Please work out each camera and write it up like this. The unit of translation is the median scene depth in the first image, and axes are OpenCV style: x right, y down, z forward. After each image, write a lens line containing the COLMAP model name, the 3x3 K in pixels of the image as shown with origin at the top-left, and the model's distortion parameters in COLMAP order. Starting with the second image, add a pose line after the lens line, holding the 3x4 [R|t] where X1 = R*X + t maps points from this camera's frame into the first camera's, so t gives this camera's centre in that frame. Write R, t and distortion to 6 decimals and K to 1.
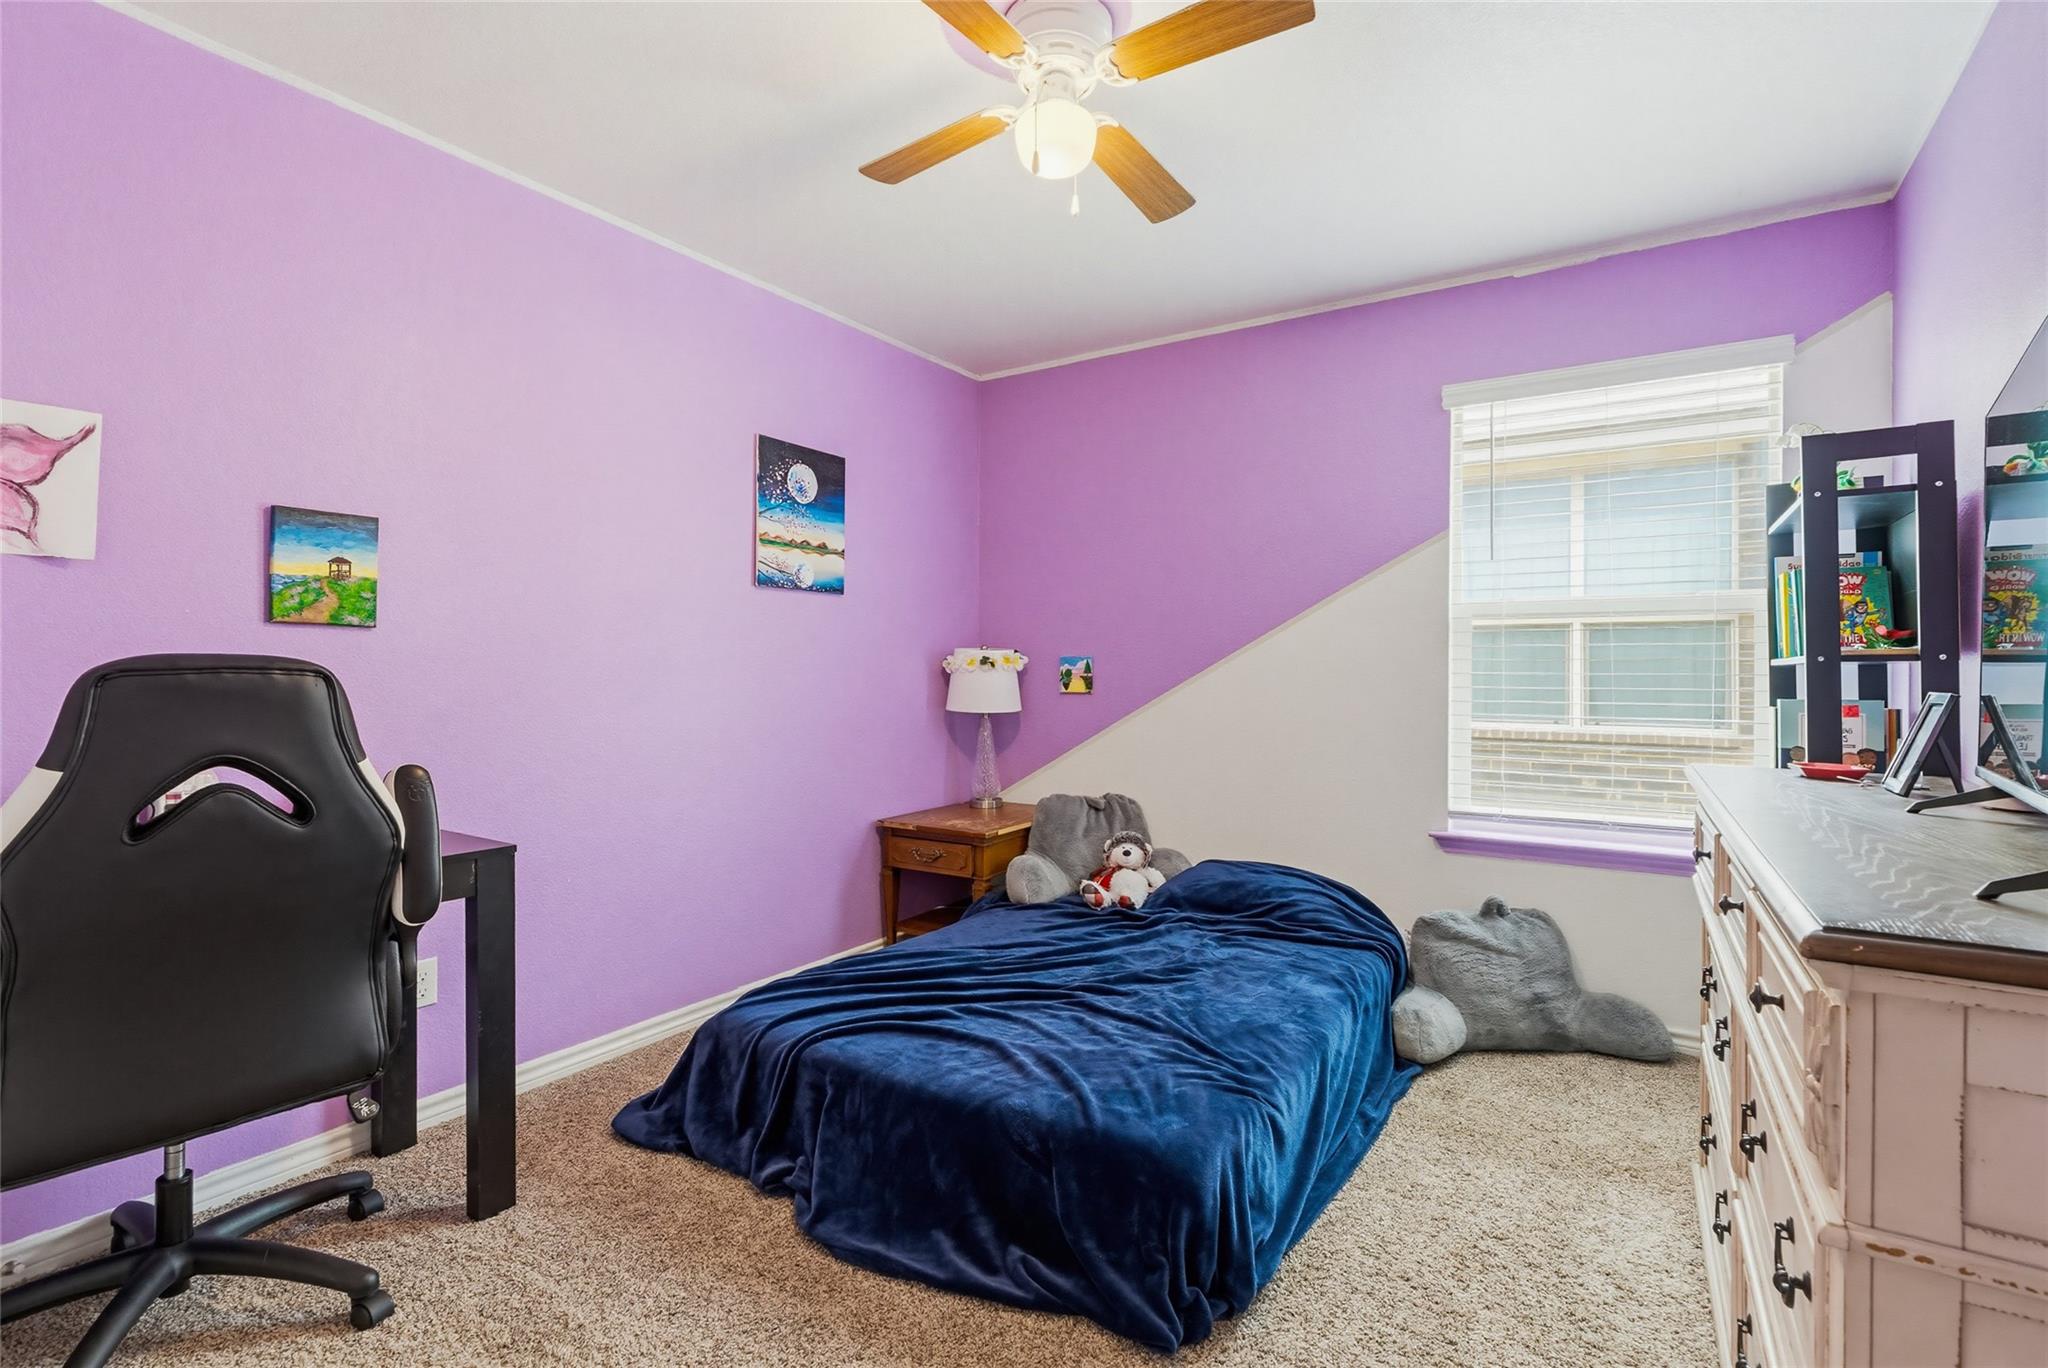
lens RADIAL K [[930.9, 0, 1026.3], [0, 930.9, 683.2], [0, 0, 1]] dist [-0.001923, -0.000171]
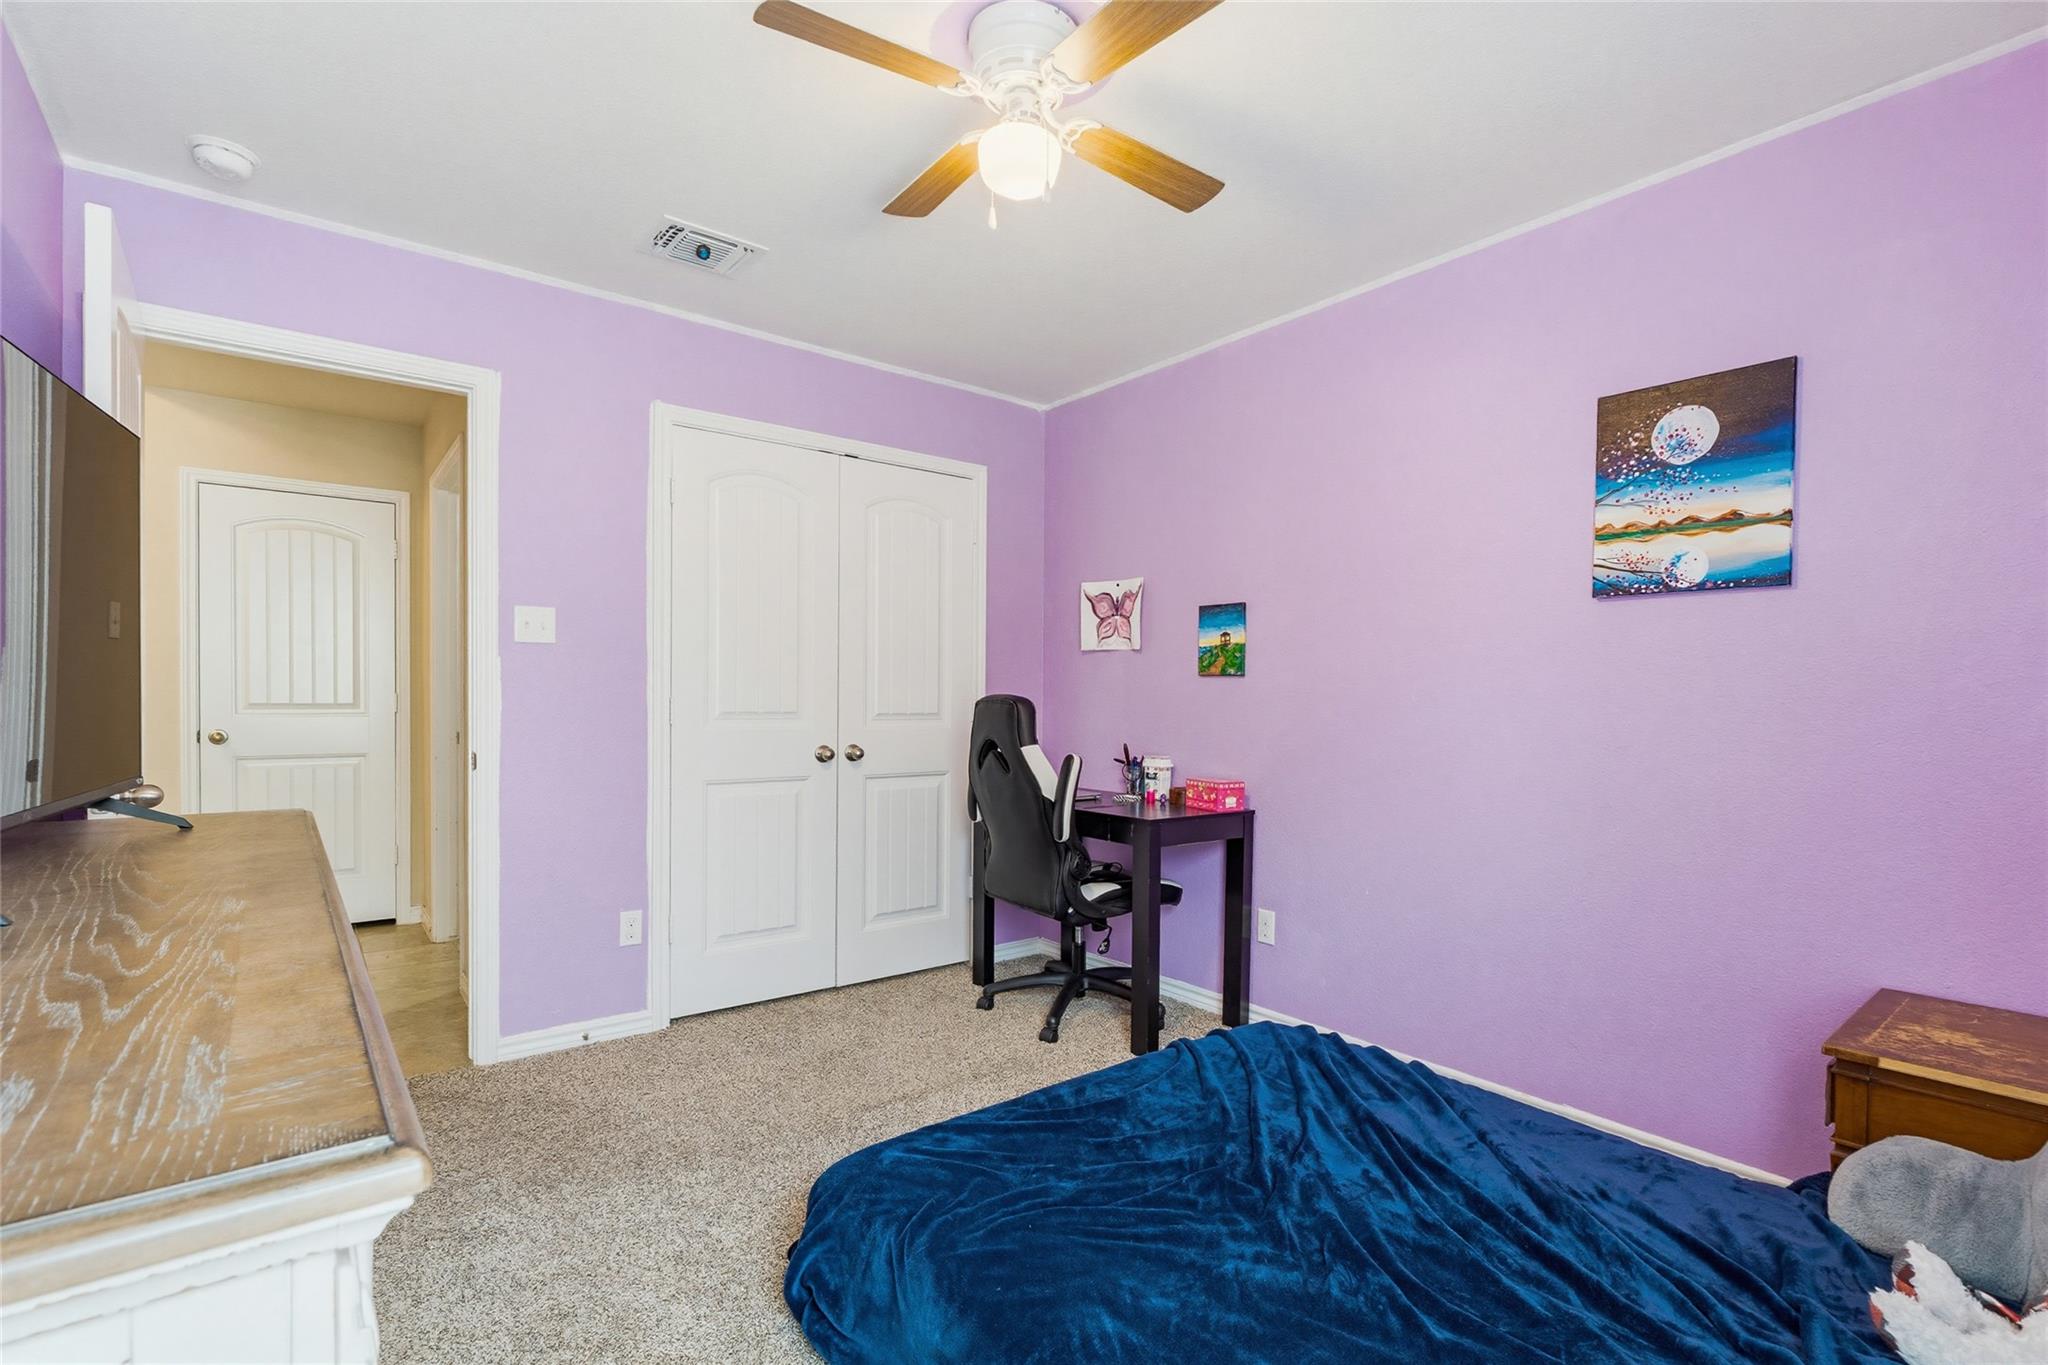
lens RADIAL K [[930.9, 0, 1024.2], [0, 930.9, 685.7], [0, 0, 1]] dist [-0.001923, -0.000171]
pose [[-0.299945, -0.005323, -0.953942, 0.566484], [-0.009474, 0.999952, -0.002601, -0.025077], [0.953910, 0.008257, -0.299980, 0.761689]]
